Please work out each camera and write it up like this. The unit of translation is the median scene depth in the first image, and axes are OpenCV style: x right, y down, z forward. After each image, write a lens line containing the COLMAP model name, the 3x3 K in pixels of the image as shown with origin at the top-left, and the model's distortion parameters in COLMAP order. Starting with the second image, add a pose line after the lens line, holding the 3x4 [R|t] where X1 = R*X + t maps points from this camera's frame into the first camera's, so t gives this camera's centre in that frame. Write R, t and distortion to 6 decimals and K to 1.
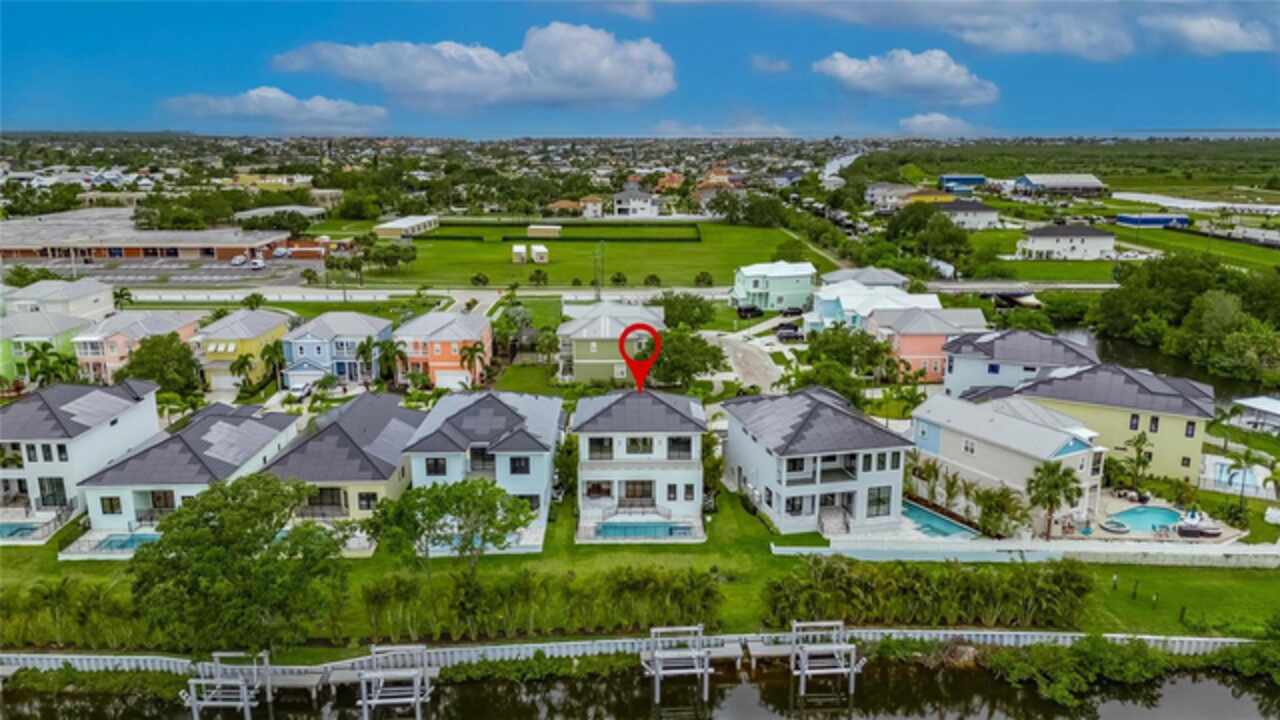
lens RADIAL K [[943.4, 0, 654.3], [0, 943.4, 357.3], [0, 0, 1]] dist [0.102358, -0.119954]
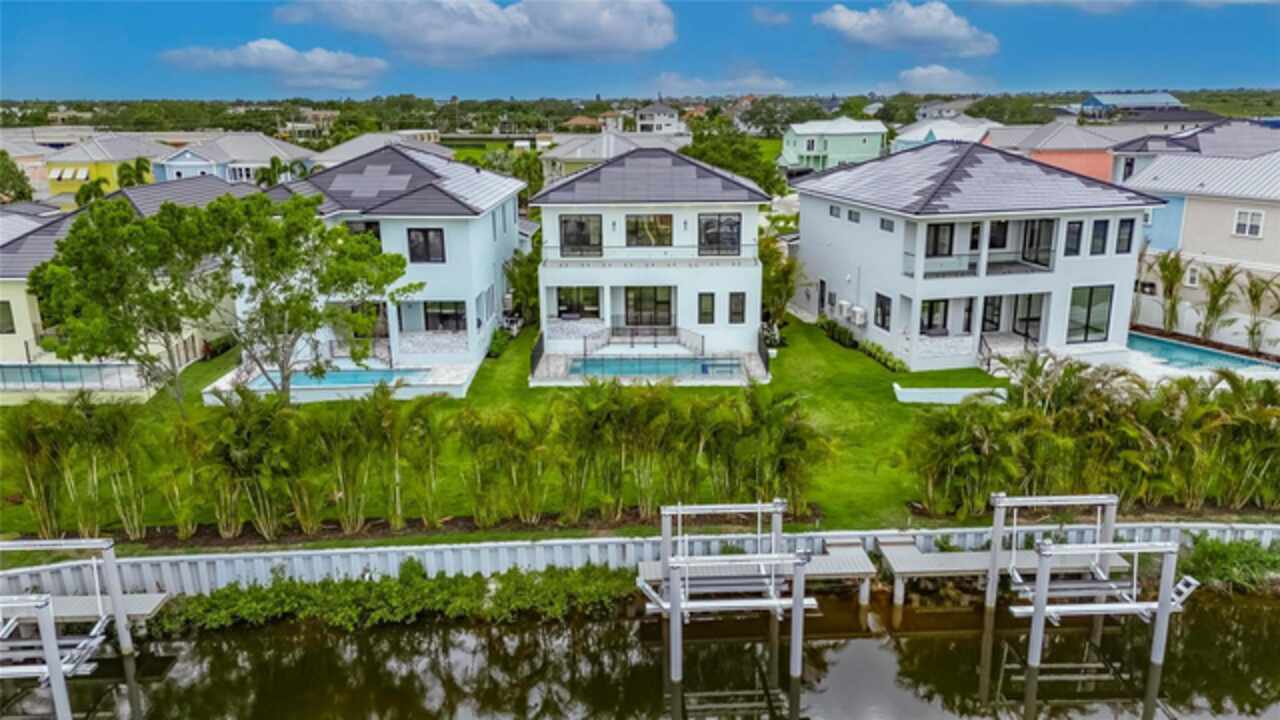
lens RADIAL K [[943.4, 0, 654.3], [0, 943.4, 357.3], [0, 0, 1]] dist [0.102358, -0.119954]
pose [[0.999543, -0.001864, -0.030174, 0.004745], [0.002794, 0.999521, 0.030822, 0.163960], [0.030103, -0.030892, 0.999069, 0.462467]]
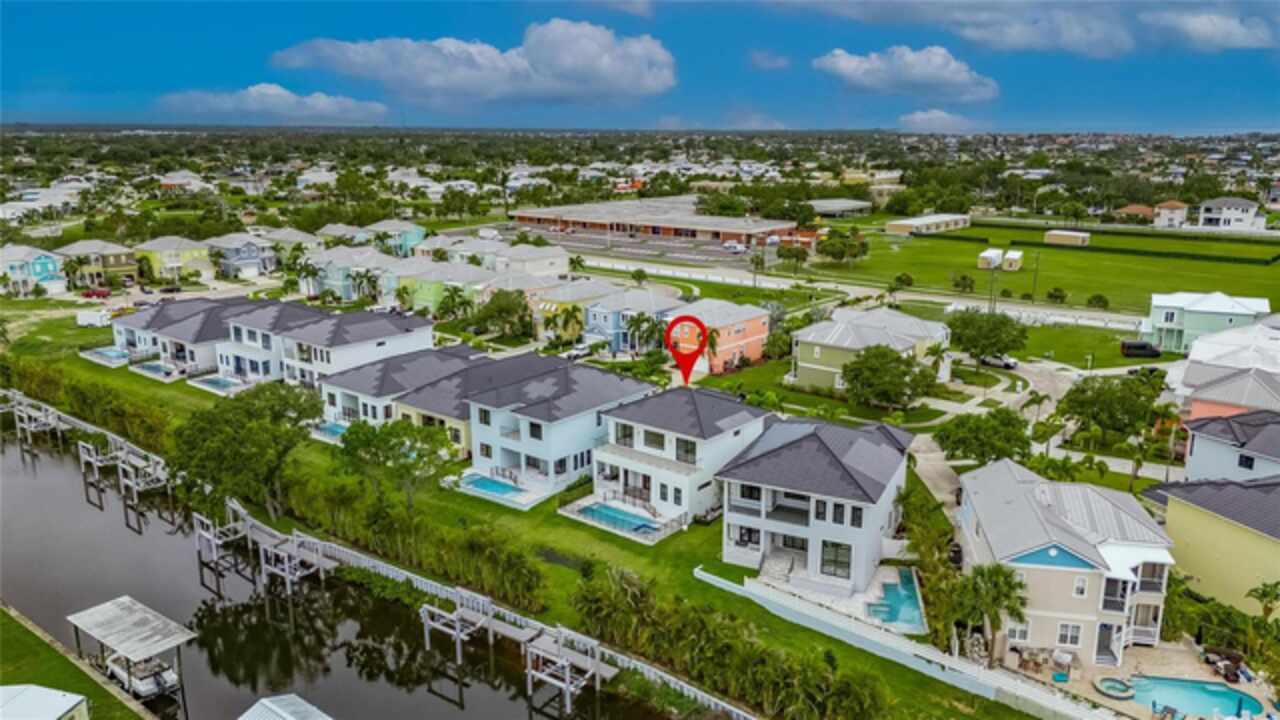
lens RADIAL K [[940.6, 0, 641.8], [0, 940.6, 378.8], [0, 0, 1]] dist [0.101716, -0.108284]
pose [[0.763328, 0.168547, -0.623636, 0.627506], [-0.153109, 0.985061, 0.078822, -0.050400], [0.627605, 0.035317, 0.777731, 0.228701]]
